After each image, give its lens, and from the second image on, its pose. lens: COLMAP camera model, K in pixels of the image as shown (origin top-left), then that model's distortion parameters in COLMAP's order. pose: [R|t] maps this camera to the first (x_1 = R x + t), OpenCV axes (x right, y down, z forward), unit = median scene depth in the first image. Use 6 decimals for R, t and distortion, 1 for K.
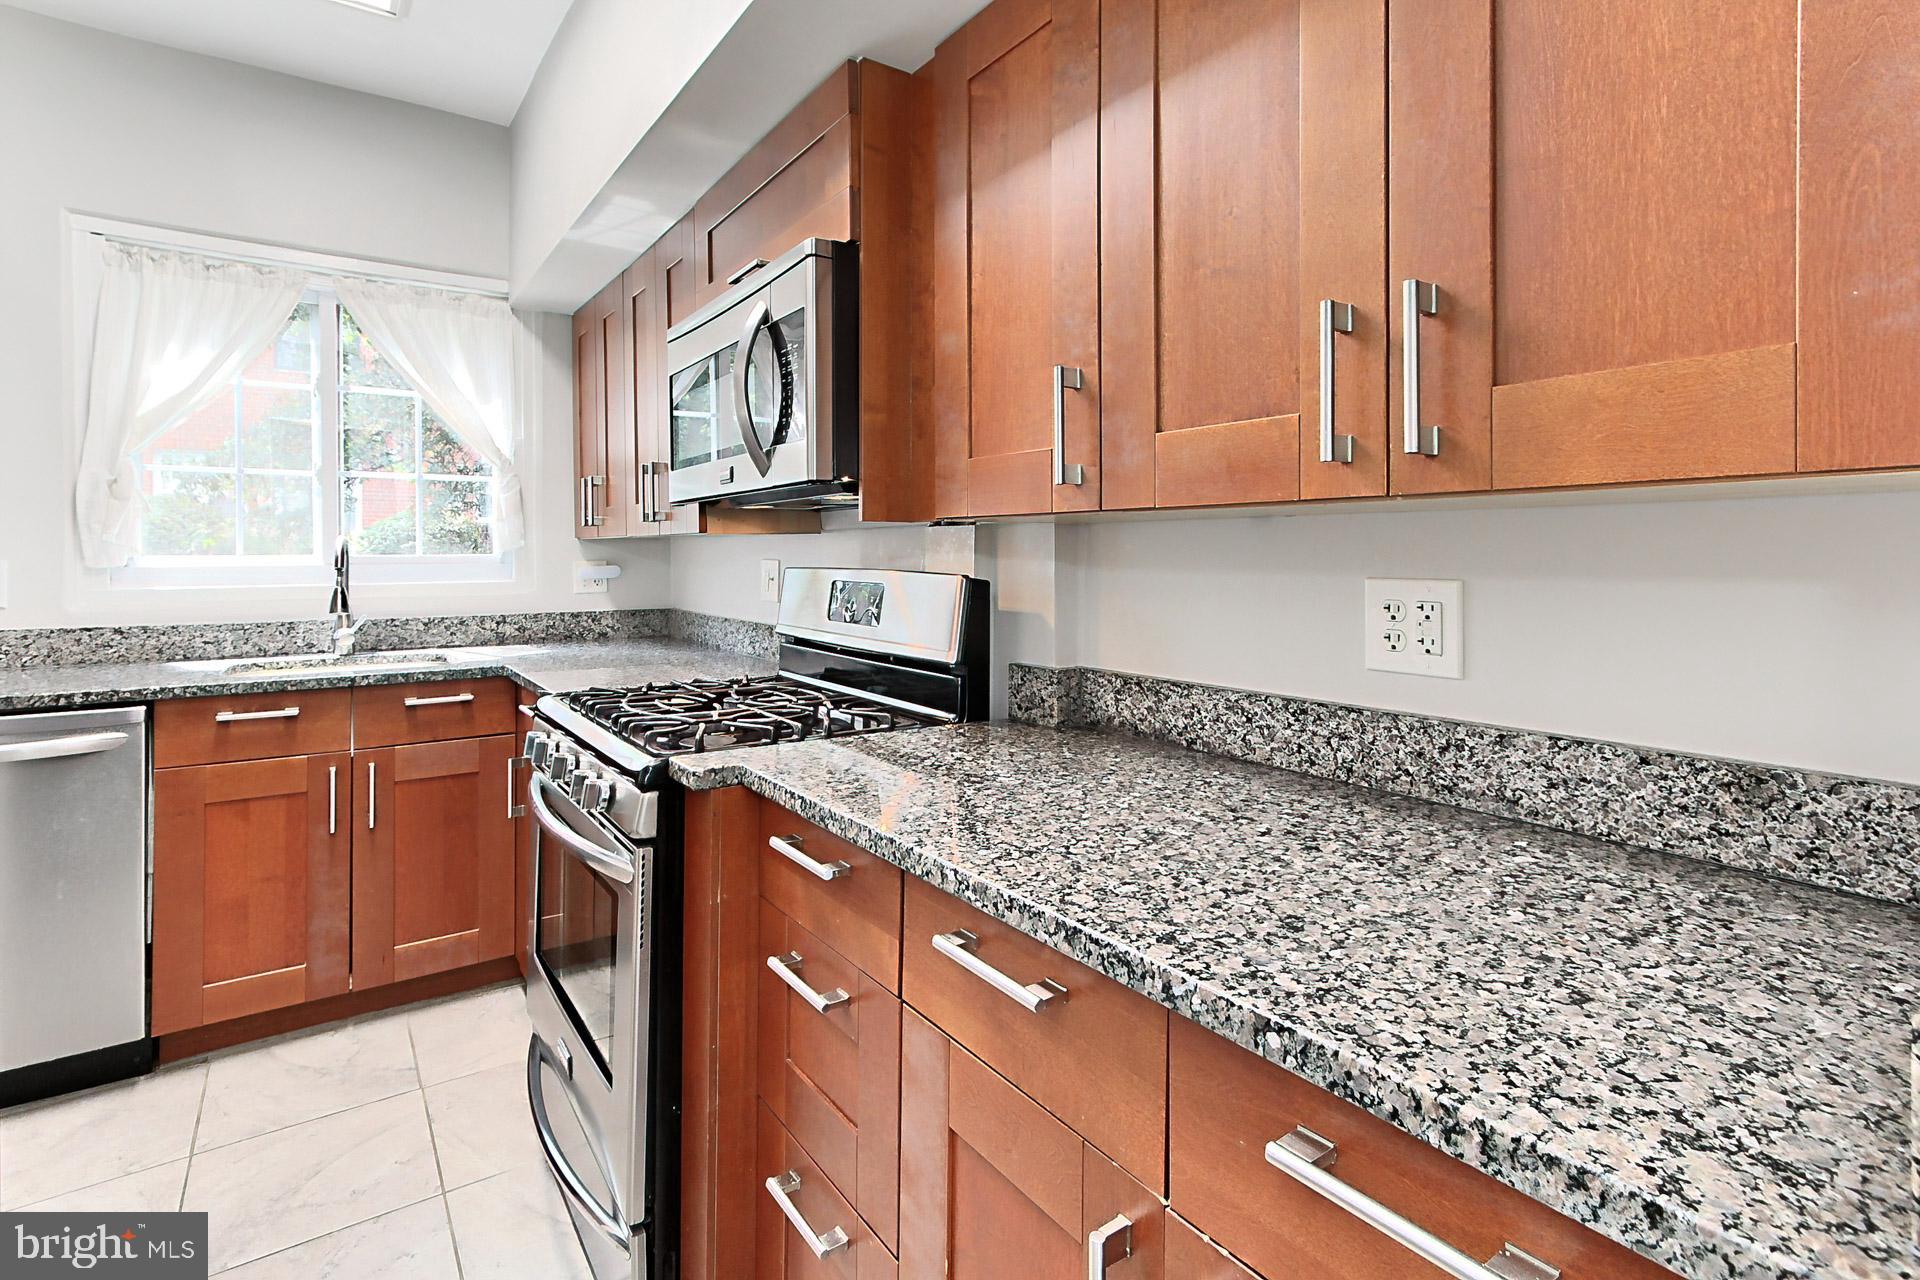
lens RADIAL K [[923.9, 0, 952.5], [0, 923.9, 557.3], [0, 0, 1]] dist [0.002750, 0.001569]
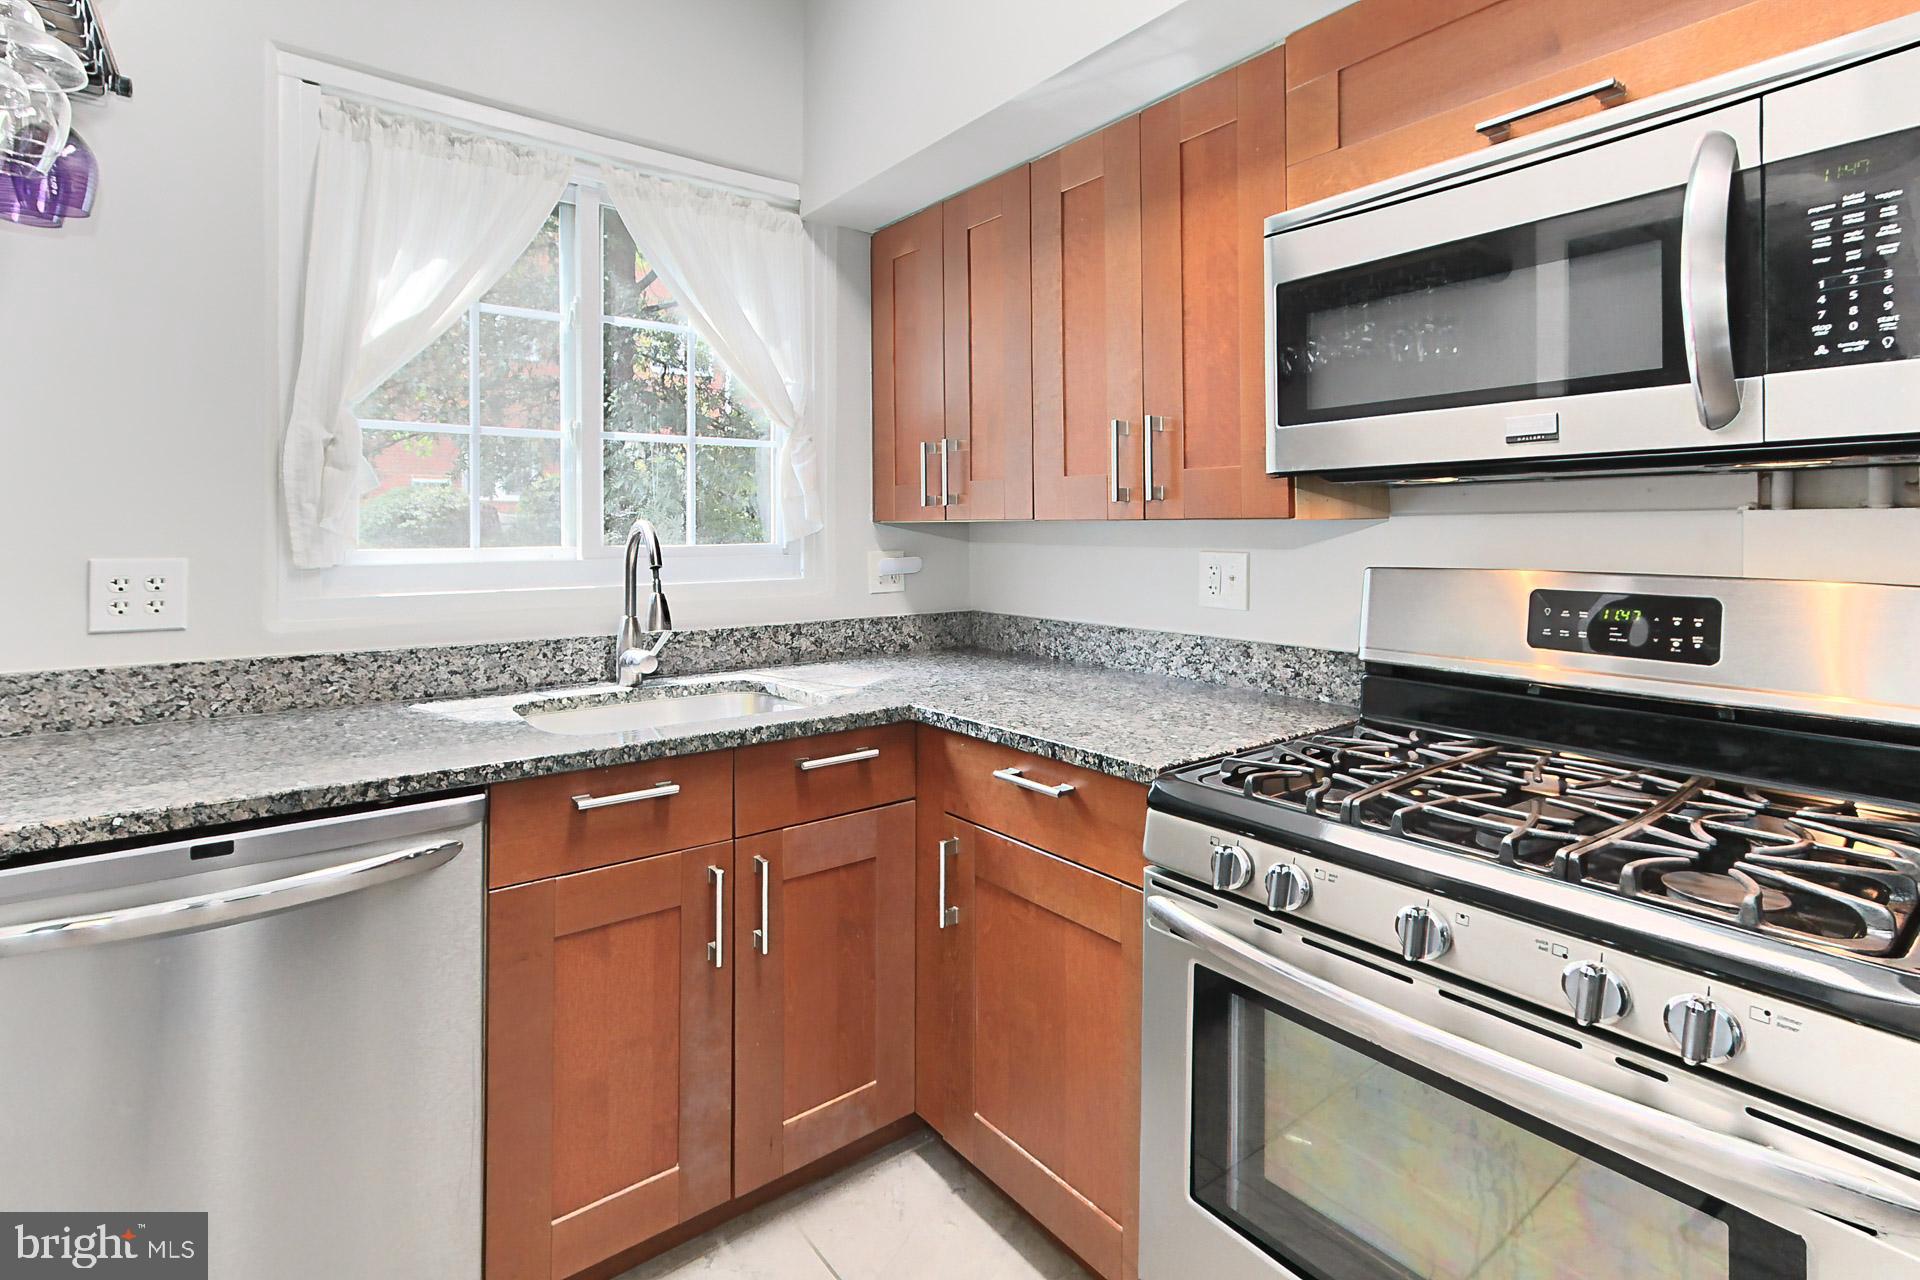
lens RADIAL K [[922.6, 0, 966.4], [0, 922.6, 524.5], [0, 0, 1]] dist [-0.014664, 0.018125]
pose [[0.997904, 0.000194, 0.064708, -0.528295], [0.000531, 0.999937, -0.011184, -0.013414], [-0.064706, 0.011195, 0.997842, 0.319095]]
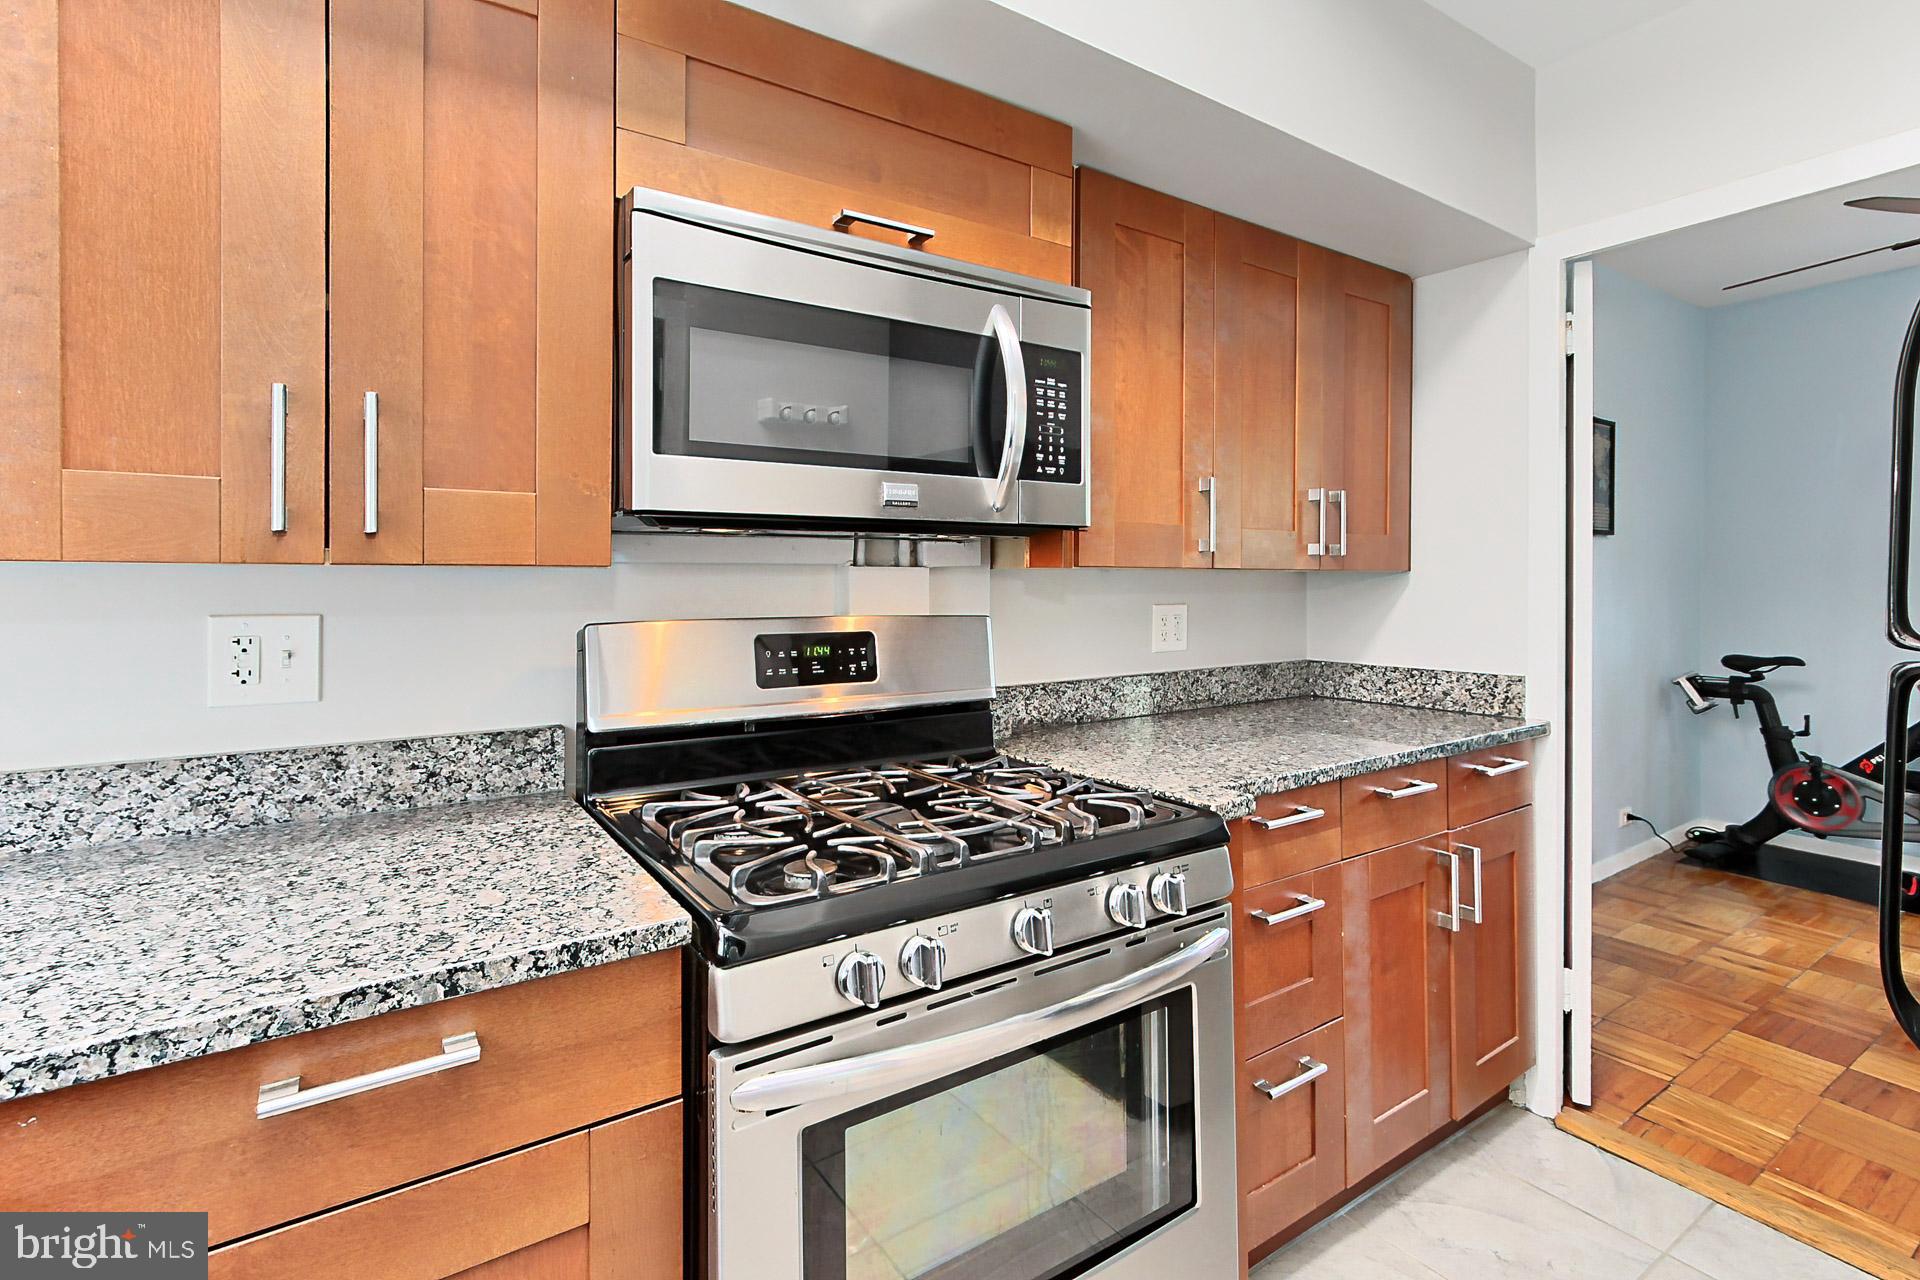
lens RADIAL K [[900.5, 0, 946.4], [0, 900.5, 577.2], [0, 0, 1]] dist [0.001072, 0.001272]
pose [[0.016688, 0.002550, 0.999857, -0.763704], [0.003640, 0.999990, -0.002611, -0.016804], [-0.999854, 0.003683, 0.016679, 0.753282]]
